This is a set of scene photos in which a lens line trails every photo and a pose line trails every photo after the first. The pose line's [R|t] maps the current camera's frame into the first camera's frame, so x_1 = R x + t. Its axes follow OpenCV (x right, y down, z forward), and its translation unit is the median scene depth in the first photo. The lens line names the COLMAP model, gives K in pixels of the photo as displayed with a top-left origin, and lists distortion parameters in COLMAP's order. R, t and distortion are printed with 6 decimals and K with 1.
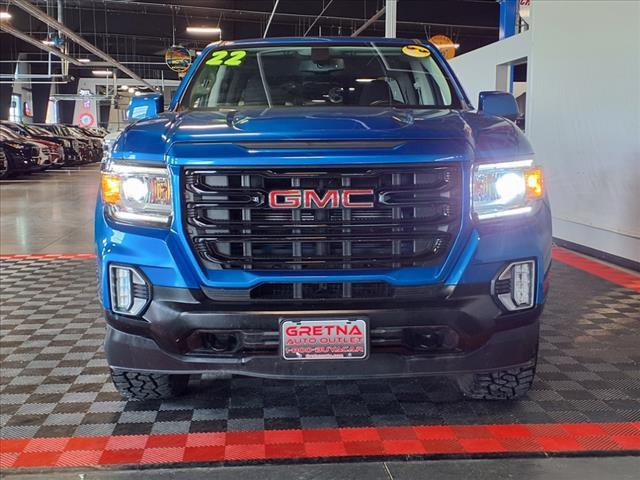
lens RADIAL K [[816.1, 0, 320.0], [0, 816.1, 240.0], [0, 0, 1]] dist [0.456362, -1.457368]
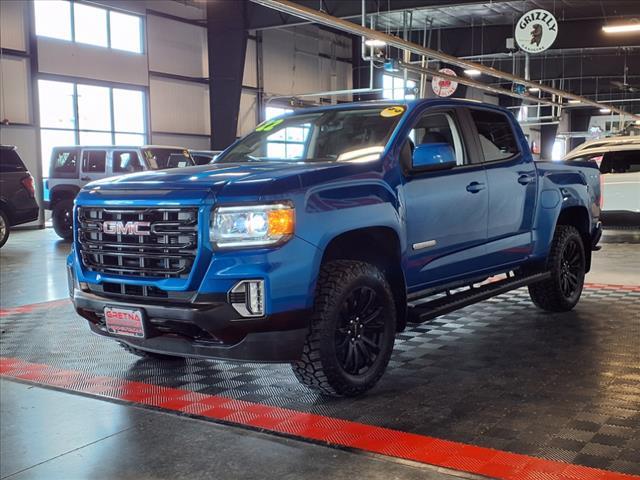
lens RADIAL K [[816.1, 0, 320.0], [0, 816.1, 240.0], [0, 0, 1]] dist [0.456362, -1.457368]
pose [[0.764667, 0.039928, -0.643187, 1.173795], [-0.065208, 0.997750, -0.015585, -0.025543], [0.641118, 0.053858, 0.765550, 0.056153]]
